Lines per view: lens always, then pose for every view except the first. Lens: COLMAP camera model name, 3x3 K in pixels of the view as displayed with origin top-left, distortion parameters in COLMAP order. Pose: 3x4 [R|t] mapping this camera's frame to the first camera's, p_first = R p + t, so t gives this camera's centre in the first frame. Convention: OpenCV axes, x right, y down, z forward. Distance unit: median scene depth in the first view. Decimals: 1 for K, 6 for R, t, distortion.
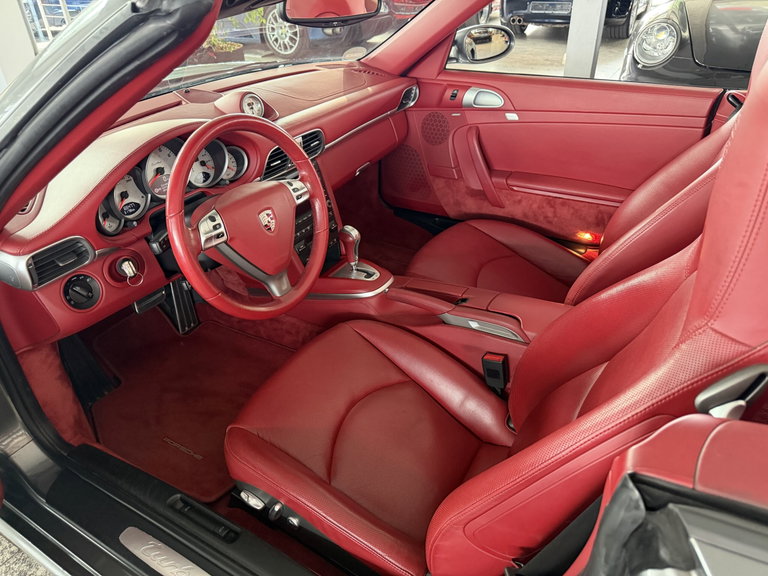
lens RADIAL K [[534.9, 0, 384.0], [0, 534.9, 288.0], [0, 0, 1]] dist [0.087732, -0.091279]
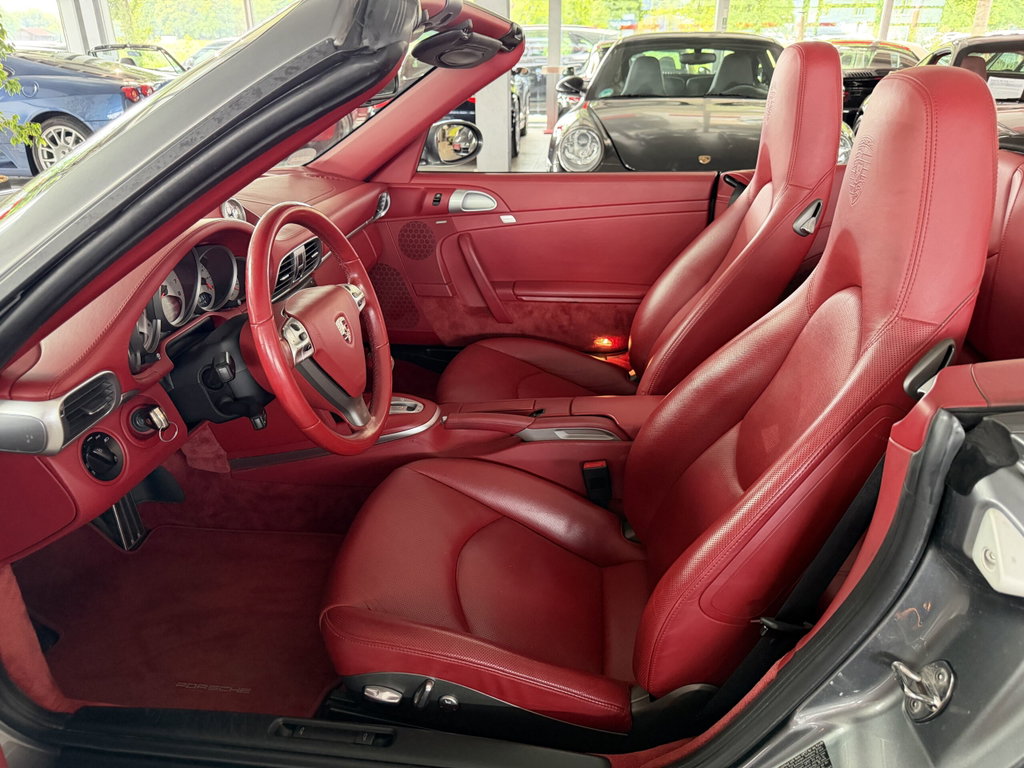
lens RADIAL K [[707.3, 0, 511.9], [0, 707.3, 386.8], [0, 0, 1]] dist [0.086203, -0.091617]
pose [[0.914082, -0.145700, 0.378452, -0.284332], [0.195341, 0.976020, -0.096053, 0.076072], [-0.355382, 0.161728, 0.920624, -0.031302]]
